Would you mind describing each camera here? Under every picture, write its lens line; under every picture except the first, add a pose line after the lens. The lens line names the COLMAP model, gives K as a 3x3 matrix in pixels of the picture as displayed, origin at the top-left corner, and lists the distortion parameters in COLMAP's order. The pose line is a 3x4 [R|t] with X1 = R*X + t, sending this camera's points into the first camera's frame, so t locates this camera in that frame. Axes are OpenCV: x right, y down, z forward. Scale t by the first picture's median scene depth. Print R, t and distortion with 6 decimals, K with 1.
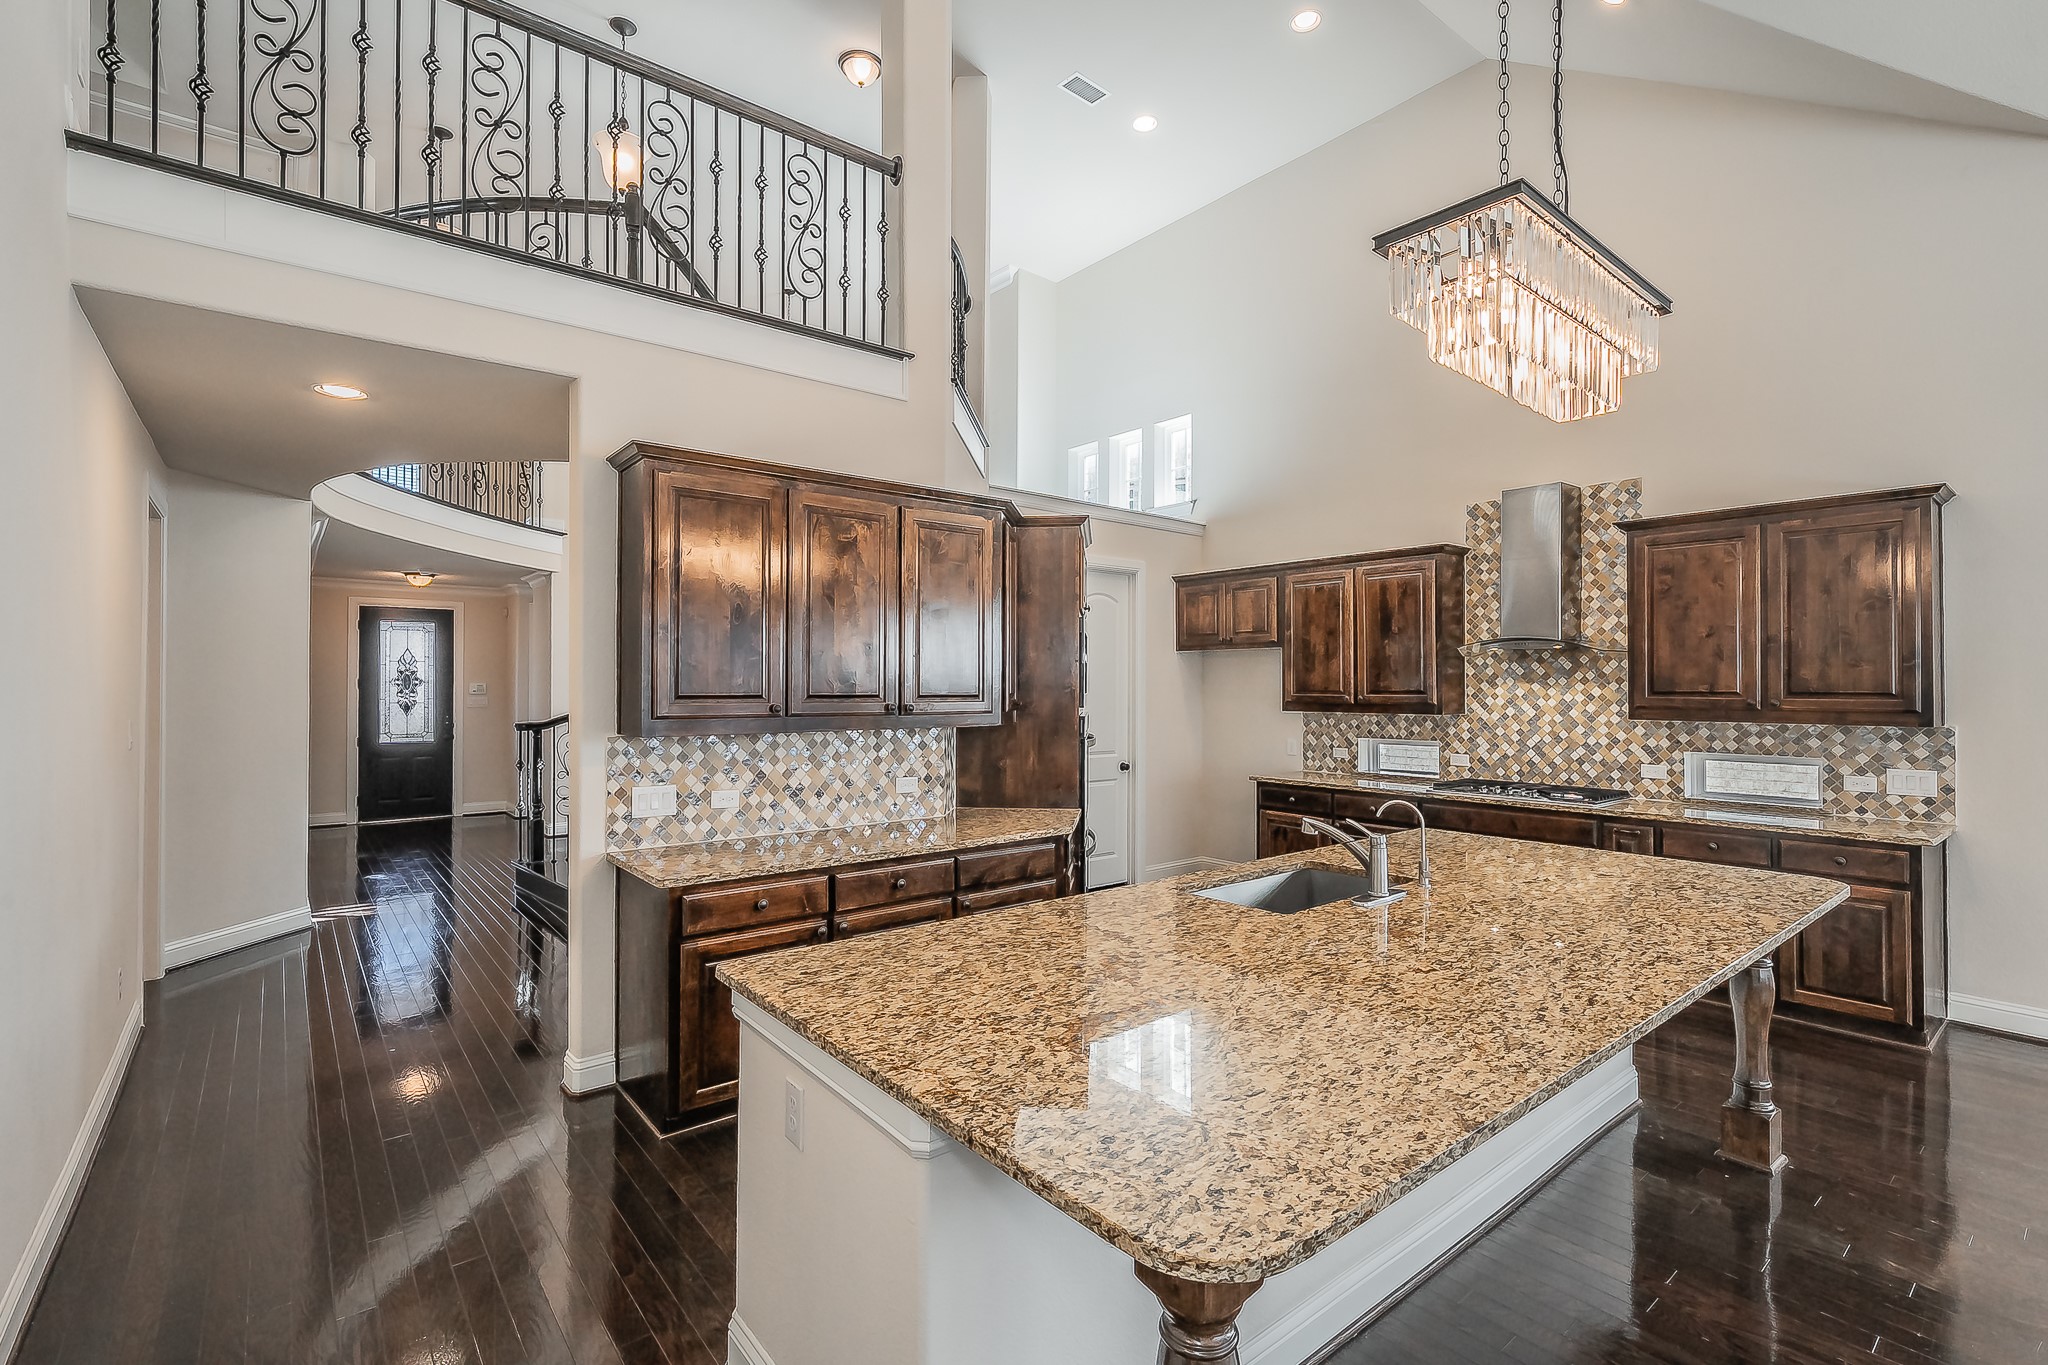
lens RADIAL K [[922.6, 0, 1021.5], [0, 922.6, 680.7], [0, 0, 1]] dist [0.011488, 0.000172]
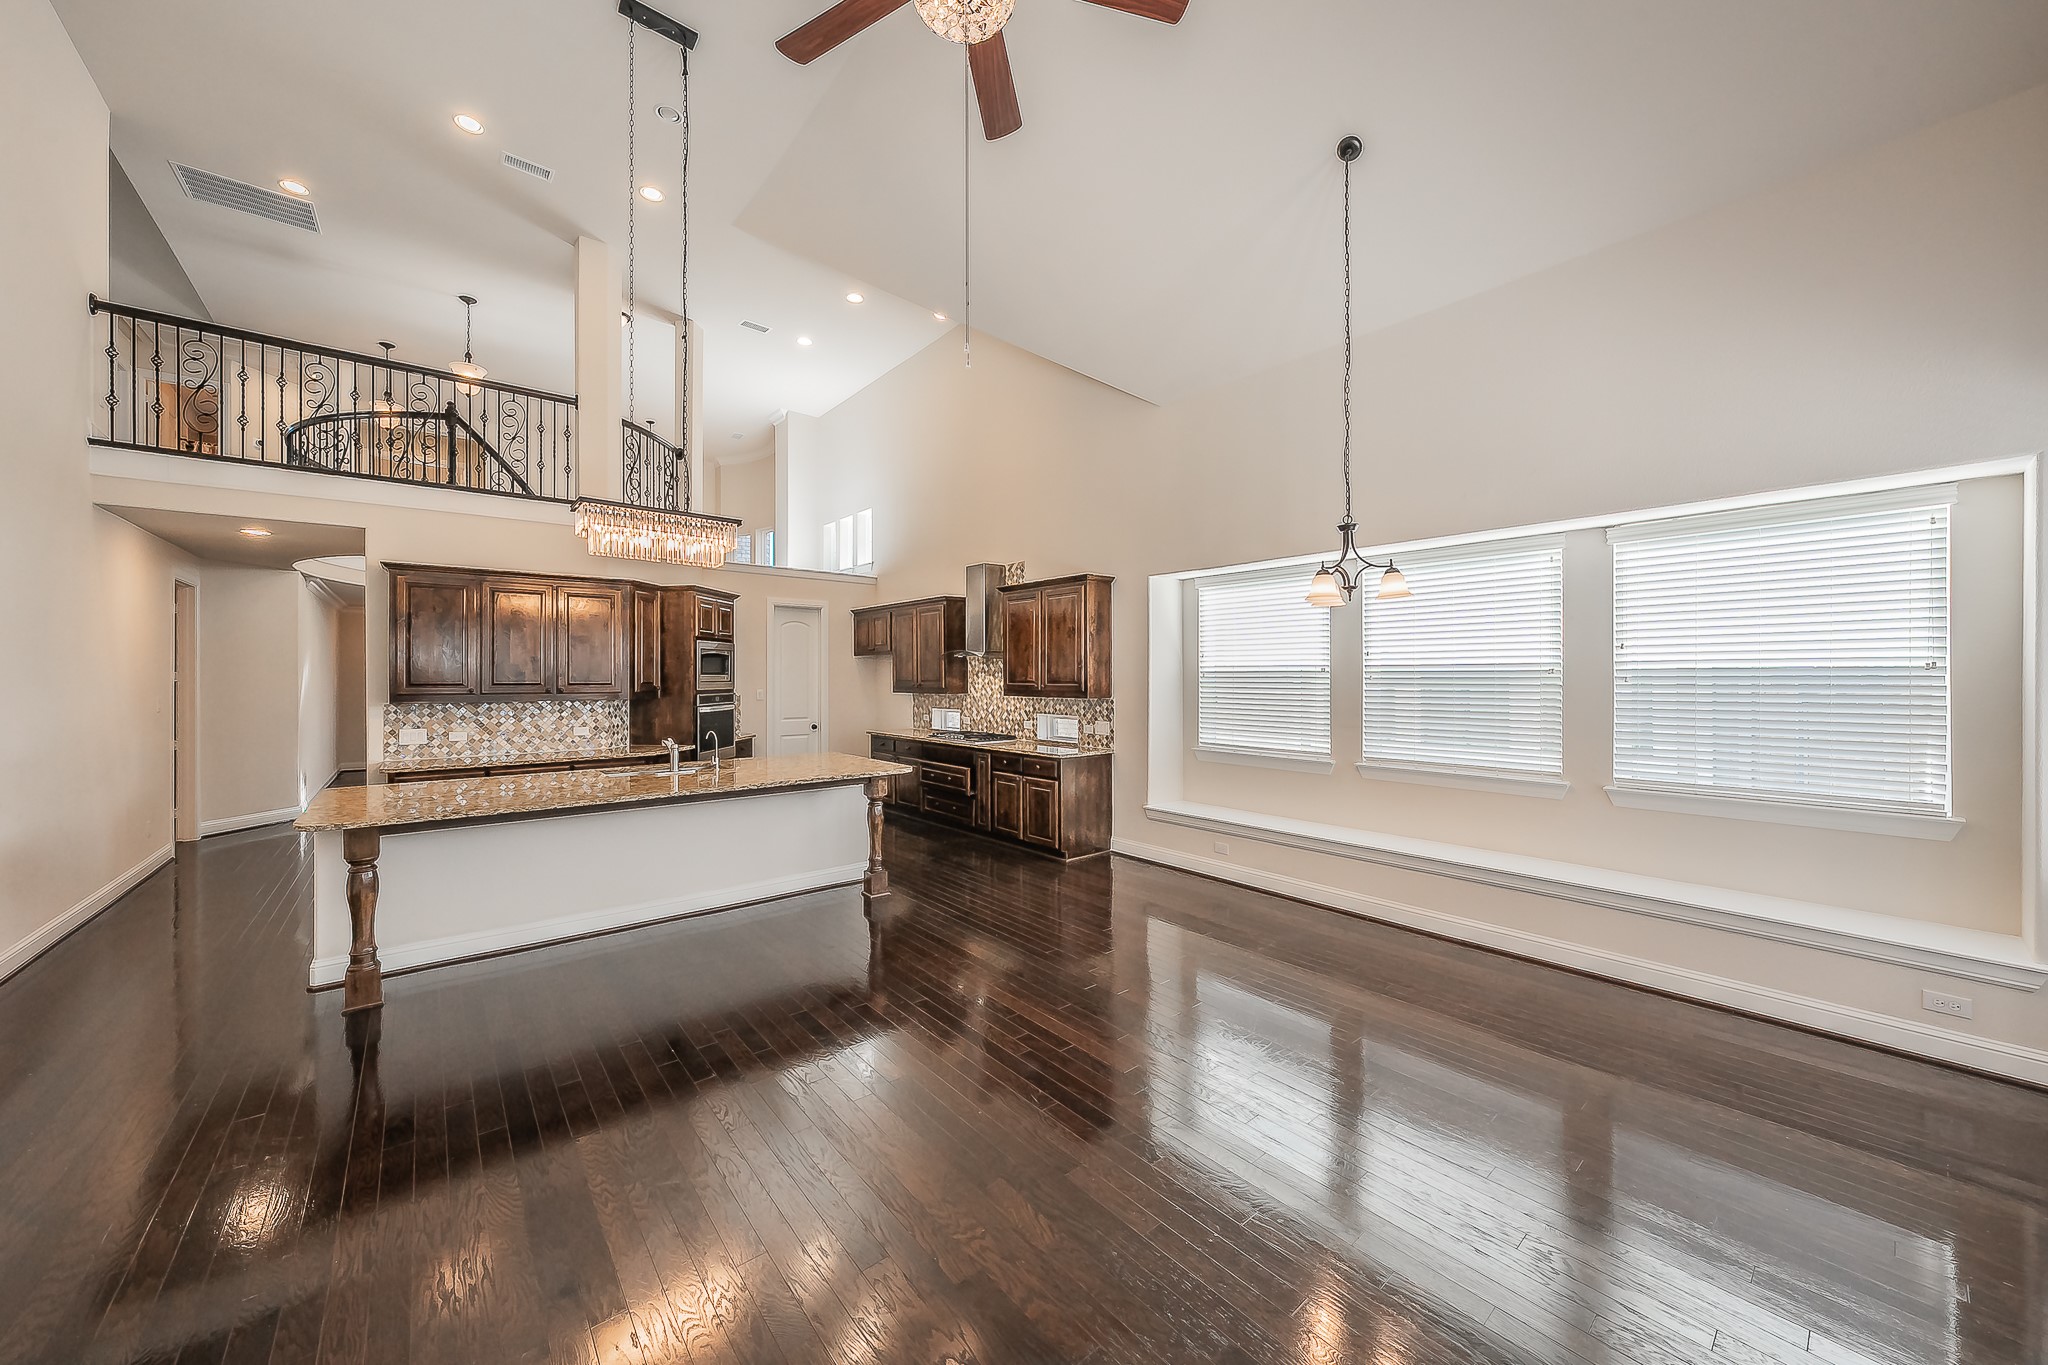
lens RADIAL K [[750.3, 0, 1012.2], [0, 750.3, 674.5], [0, 0, 1]] dist [0.010035, -0.000228]
pose [[0.999981, -0.002518, -0.005659, 0.789920], [0.002529, 0.999995, 0.002027, -0.003422], [0.005654, -0.002041, 0.999982, -0.542402]]
